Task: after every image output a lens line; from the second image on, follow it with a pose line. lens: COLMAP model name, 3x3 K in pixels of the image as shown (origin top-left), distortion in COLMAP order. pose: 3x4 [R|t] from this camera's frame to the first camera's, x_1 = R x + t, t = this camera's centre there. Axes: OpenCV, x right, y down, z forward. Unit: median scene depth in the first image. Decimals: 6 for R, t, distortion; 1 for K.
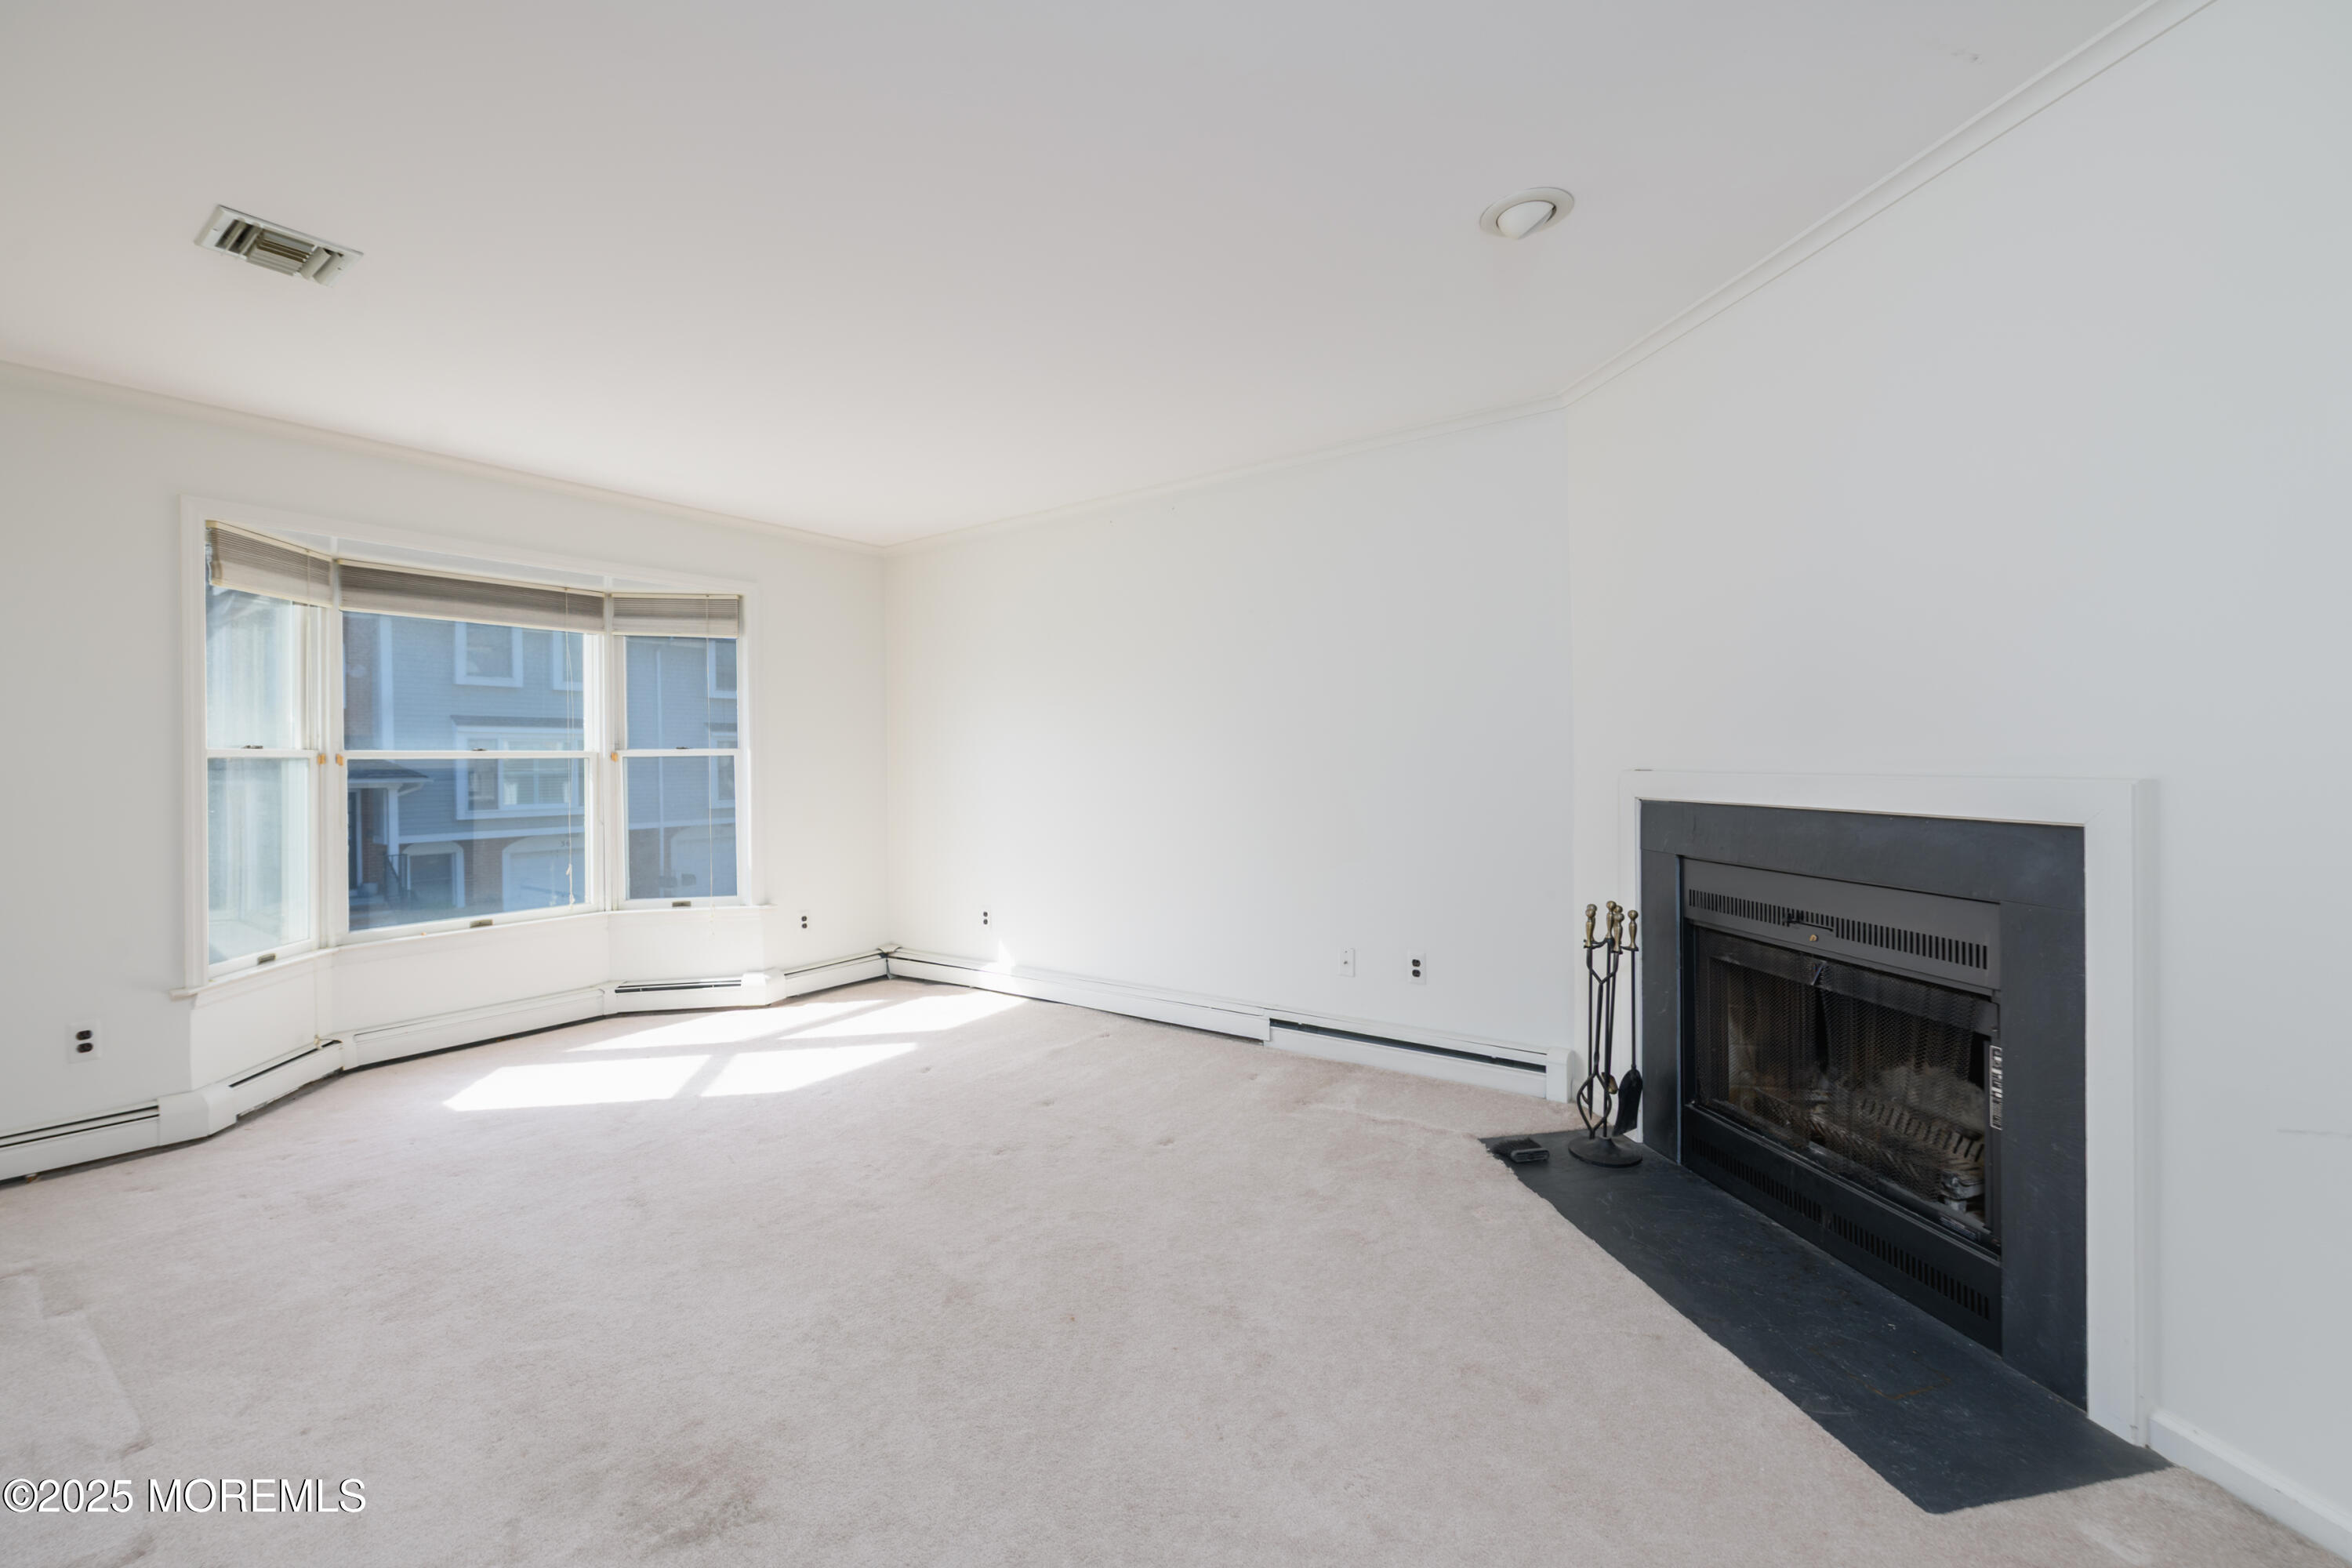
lens RADIAL K [[961.7, 0, 1176.0], [0, 961.7, 770.2], [0, 0, 1]] dist [-0.000328, -0.000822]
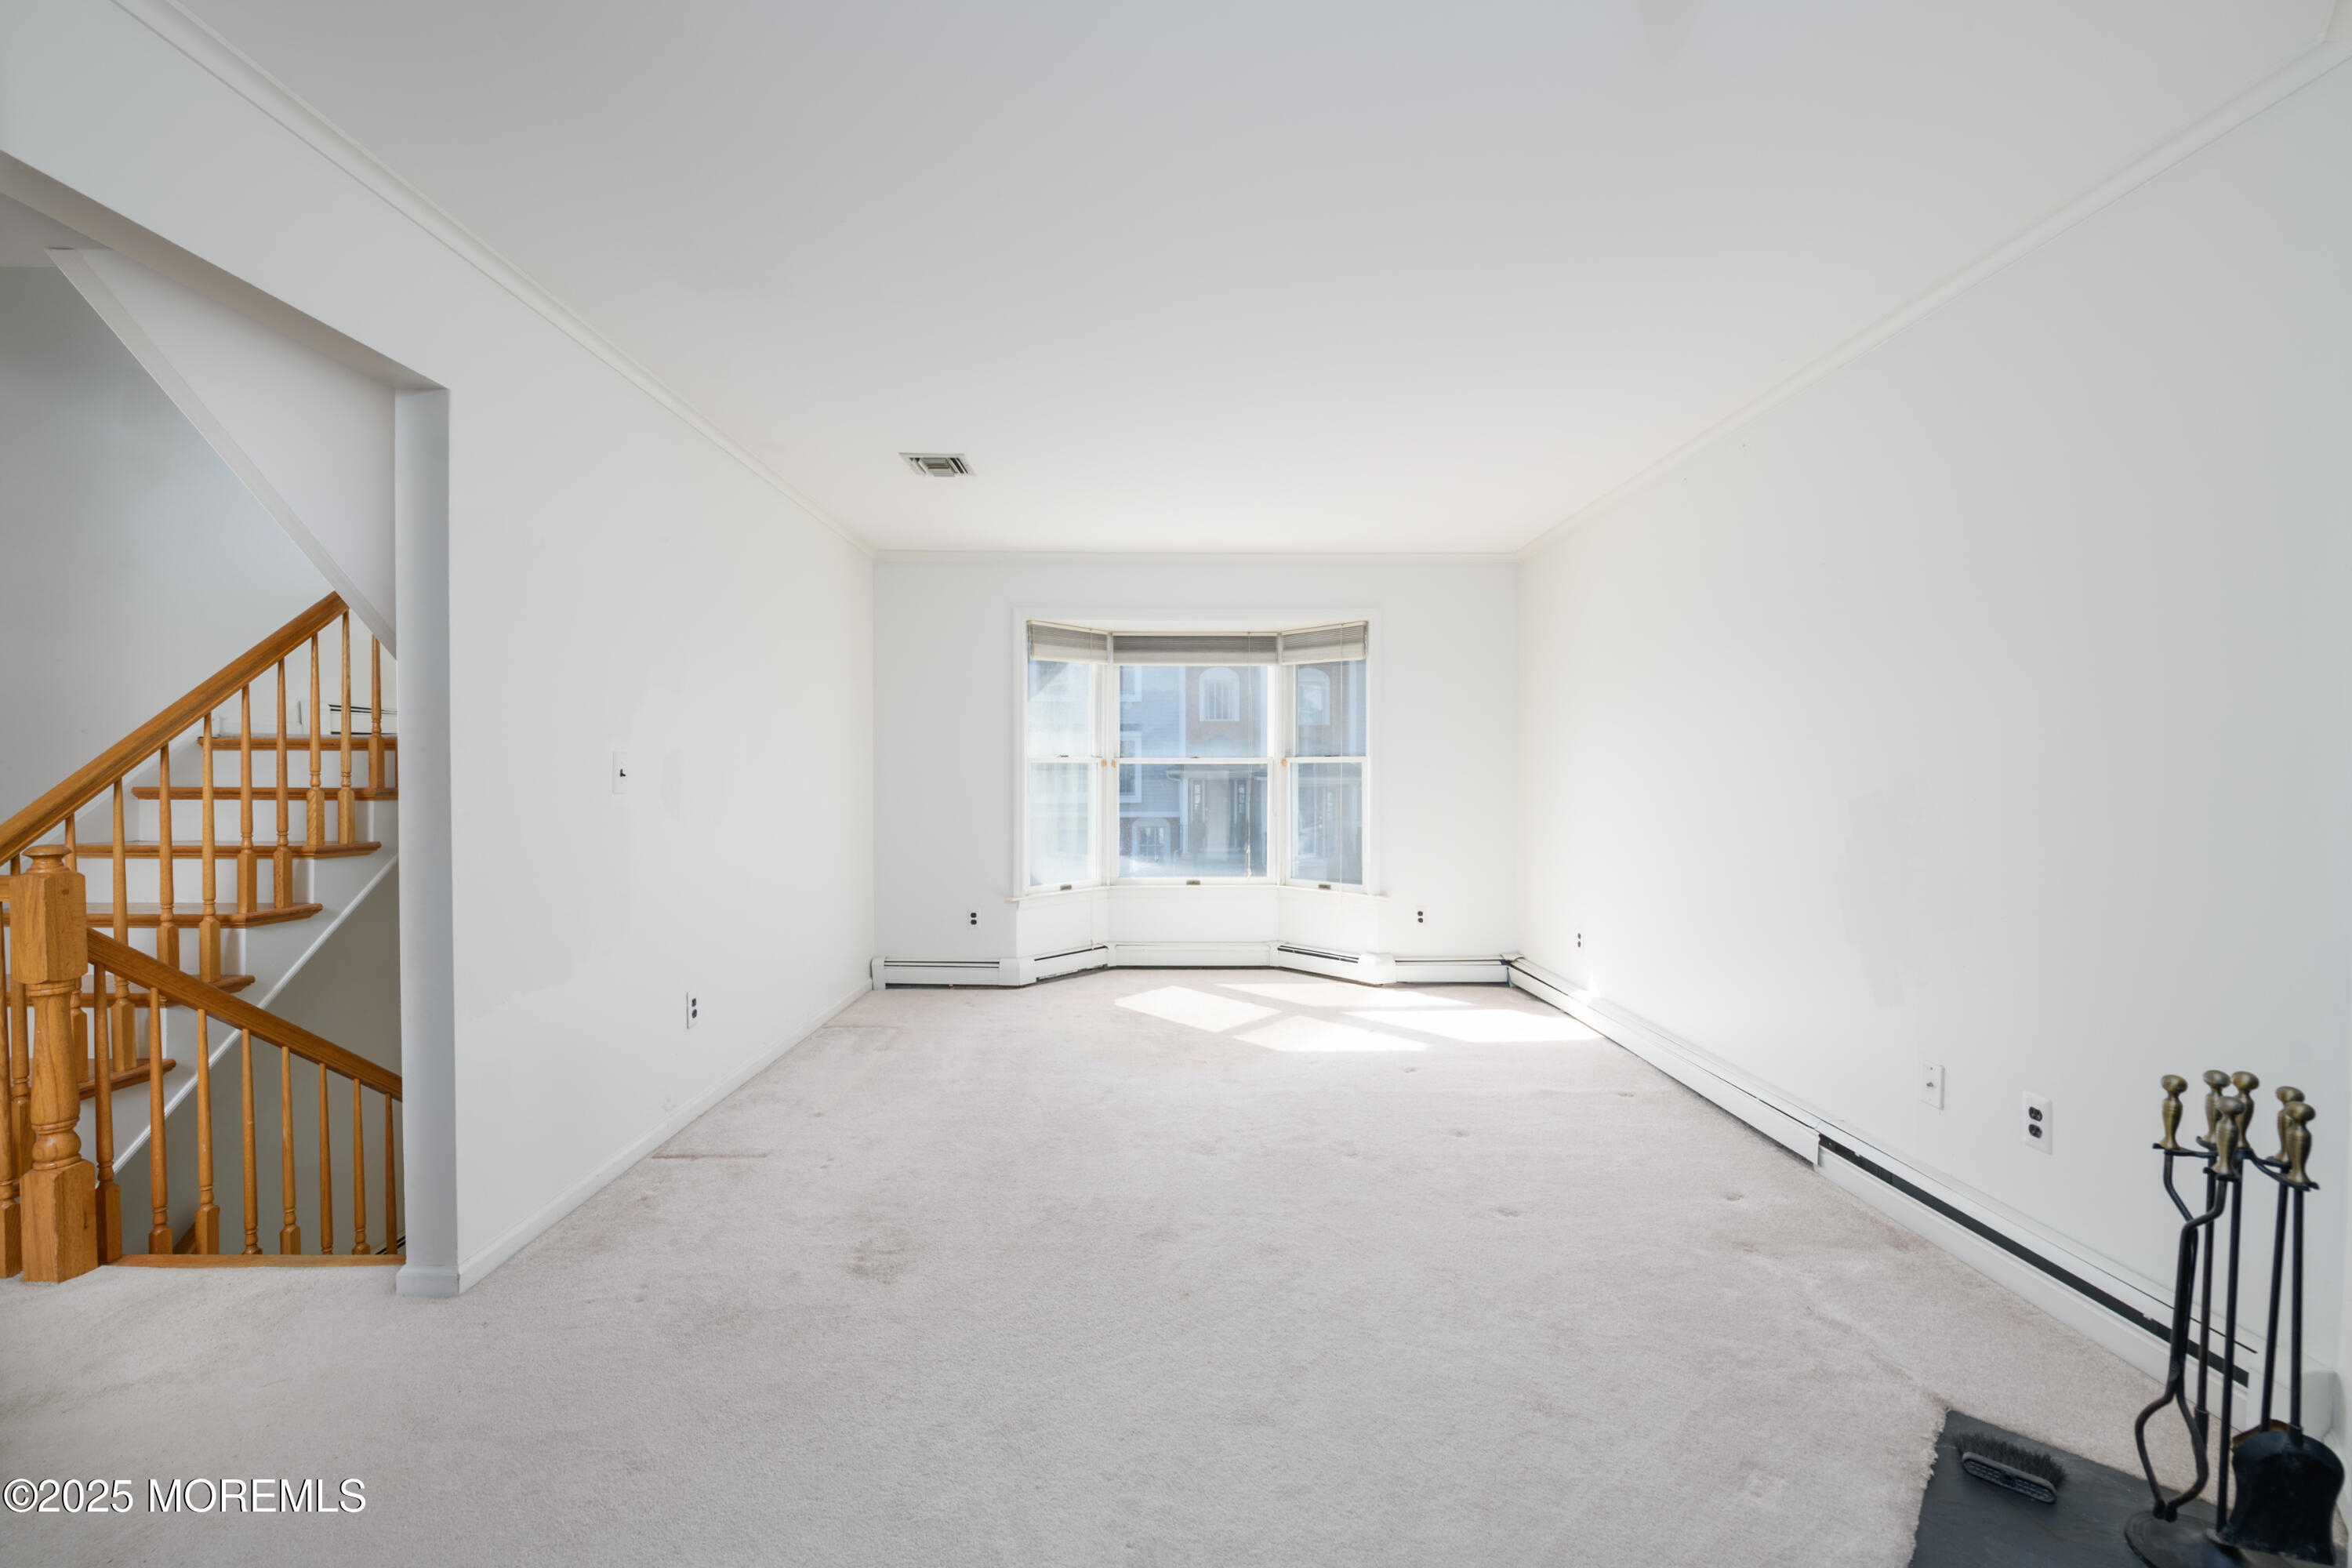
lens RADIAL K [[932.9, 0, 1169.0], [0, 932.9, 787.7], [0, 0, 1]] dist [0.001066, -0.001143]
pose [[0.585426, 0.028716, -0.810217, 0.384277], [-0.017017, 0.999588, 0.023133, -0.008775], [0.810547, 0.000245, 0.585673, 0.206023]]
